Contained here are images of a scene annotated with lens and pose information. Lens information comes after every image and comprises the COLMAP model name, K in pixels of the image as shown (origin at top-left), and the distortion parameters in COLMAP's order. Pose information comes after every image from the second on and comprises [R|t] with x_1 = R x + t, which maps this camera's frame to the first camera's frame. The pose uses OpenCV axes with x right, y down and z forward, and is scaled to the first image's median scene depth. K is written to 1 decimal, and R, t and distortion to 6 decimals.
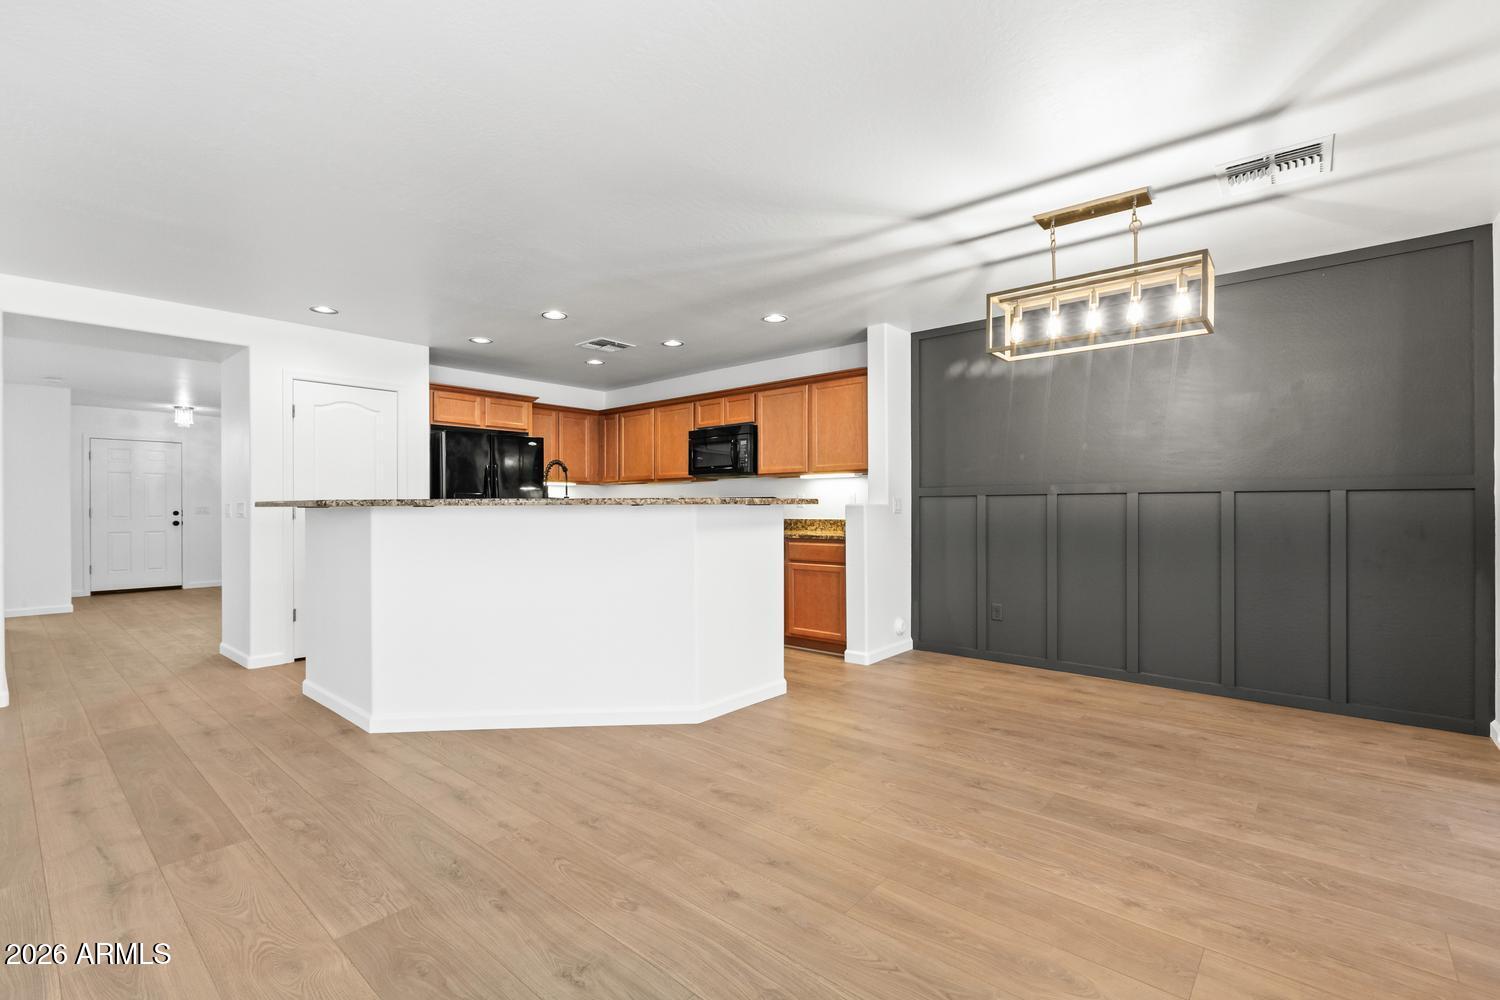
lens RADIAL K [[620.7, 0, 834.3], [0, 620.7, 506.0], [0, 0, 1]] dist [0.000828, 0.000004]
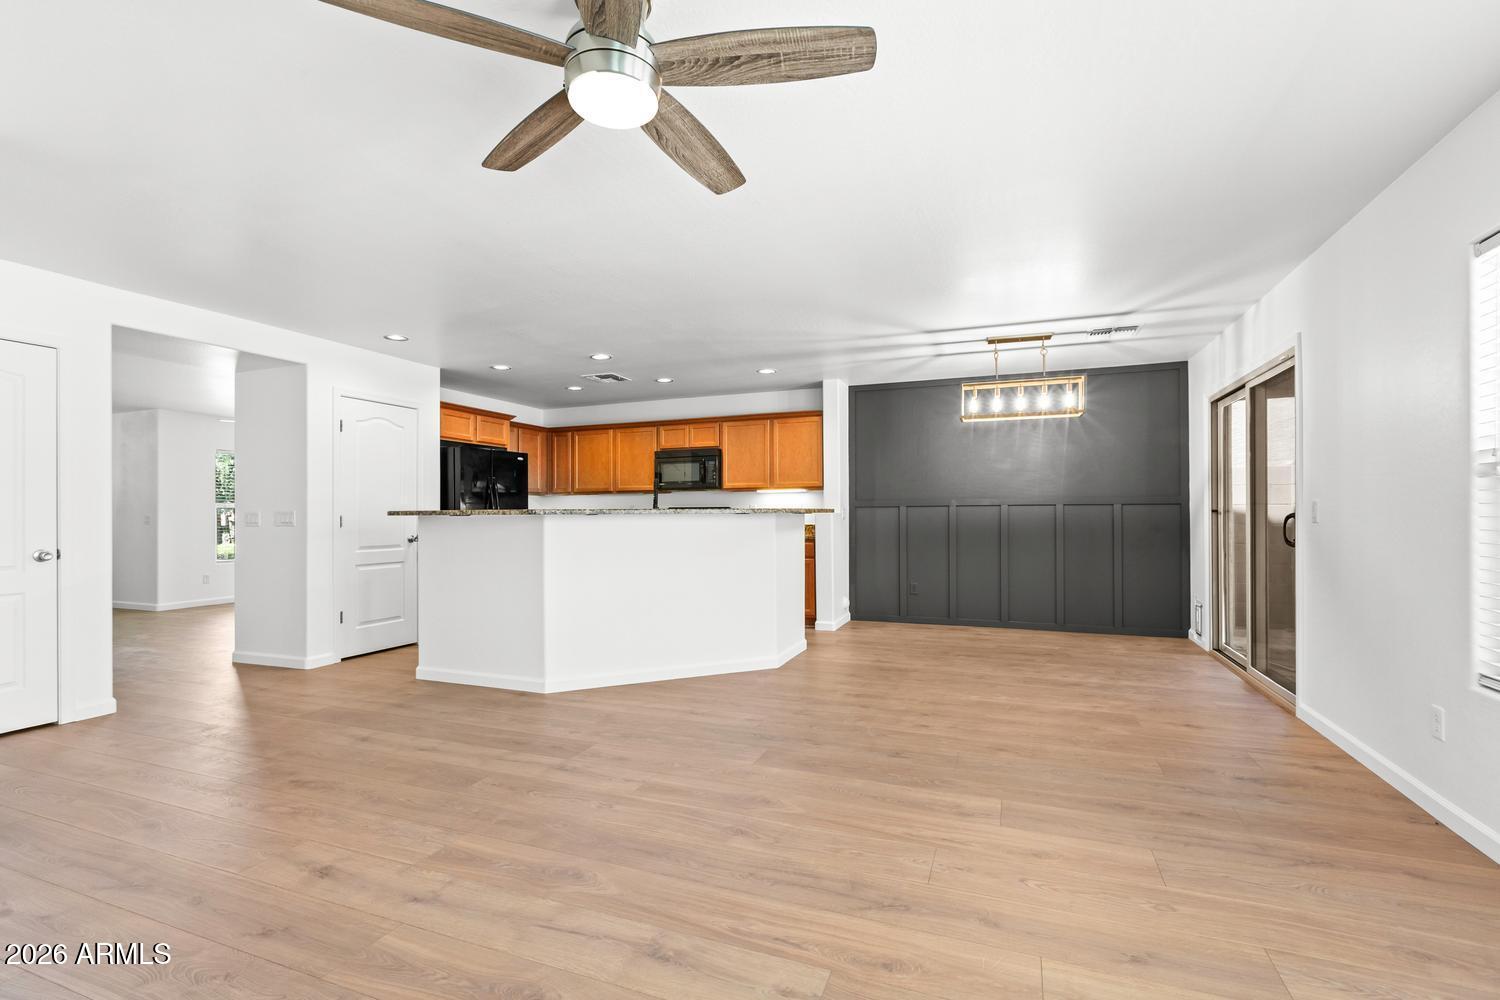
lens RADIAL K [[580.9, 0, 829.1], [0, 580.9, 512.1], [0, 0, 1]] dist [-0.000524, 0.000019]
pose [[0.943169, -0.000807, 0.332313, -0.385519], [0.002369, 0.999988, -0.004297, 0.001124], [-0.332305, 0.004840, 0.943160, -0.202799]]
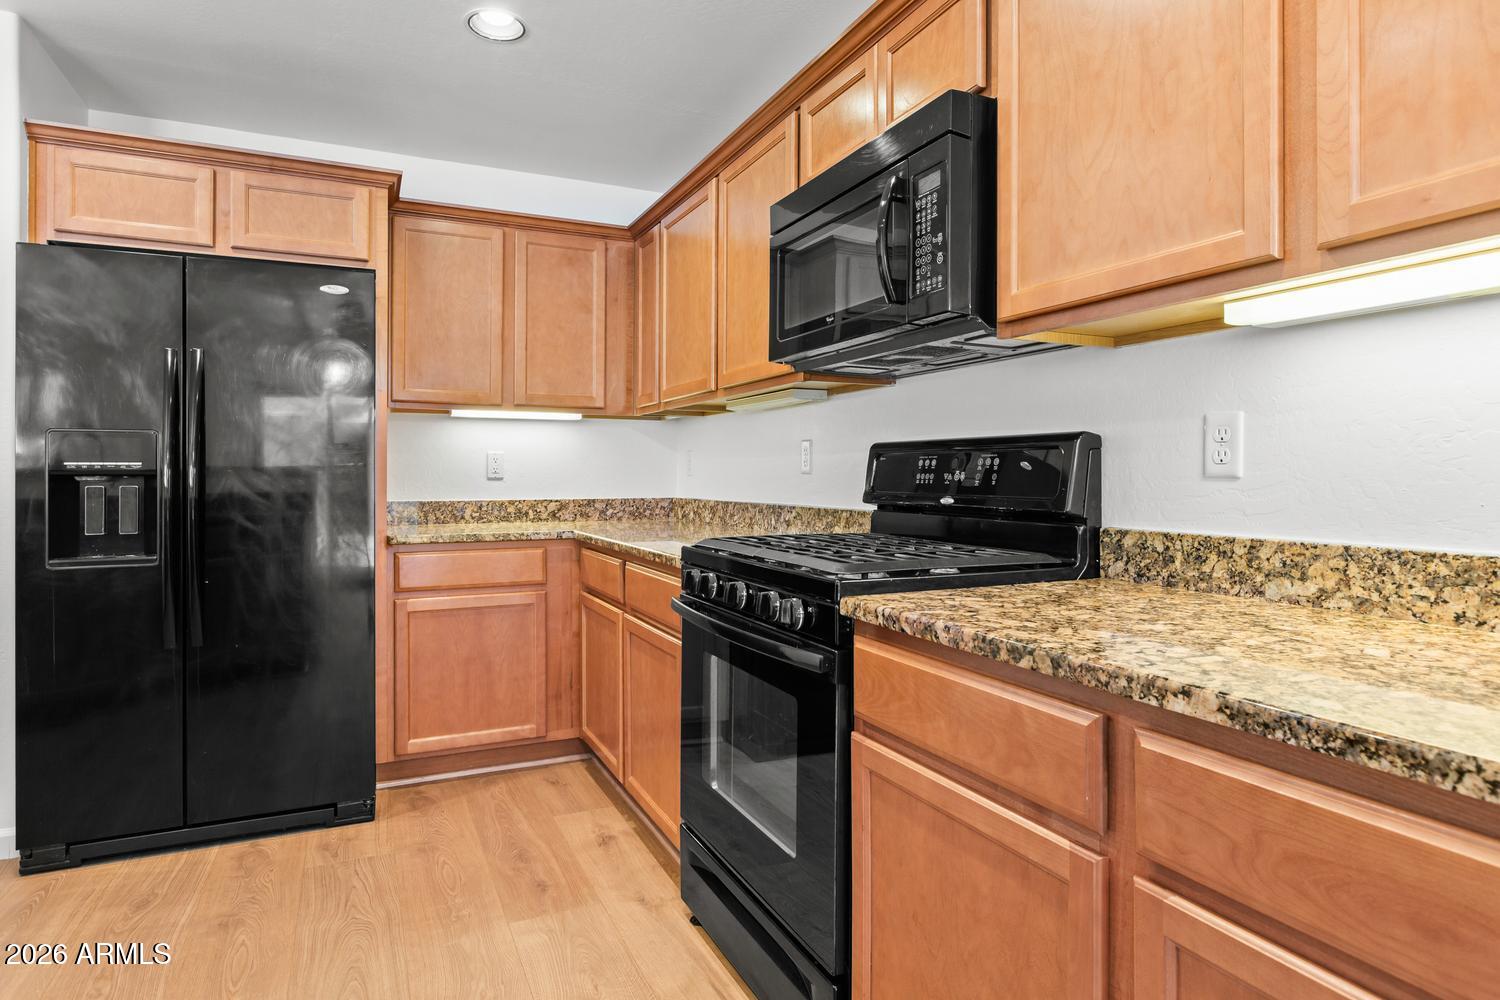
lens RADIAL K [[846.8, 0, 759.8], [0, 846.8, 469.4], [0, 0, 1]] dist [-0.000526, 0.000329]
pose [[0.863947, 0.001866, -0.503579, -0.058881], [-0.003694, 0.999990, -0.002633, 0.000580], [0.503569, 0.004136, 0.863945, 0.884463]]
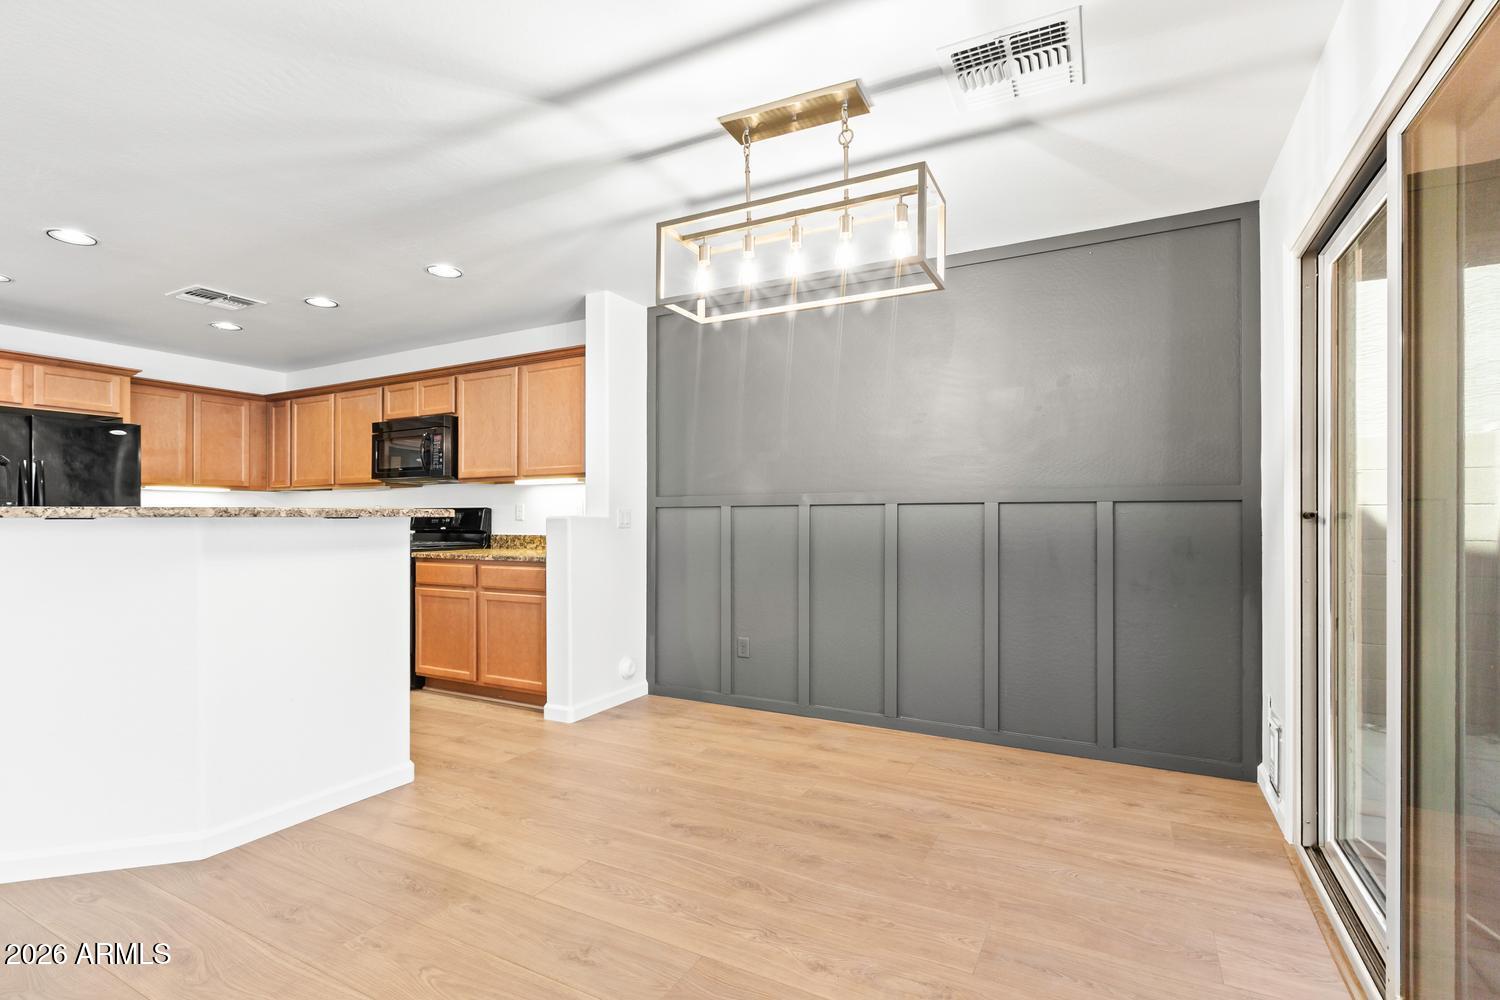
lens RADIAL K [[633.3, 0, 774.4], [0, 633.3, 516.8], [0, 0, 1]] dist [0.006273, 0.000252]
pose [[0.985025, 0.001178, 0.172406, 0.166925], [-0.000805, 0.999997, -0.002233, -0.001521], [-0.172408, 0.002061, 0.985023, 0.169698]]
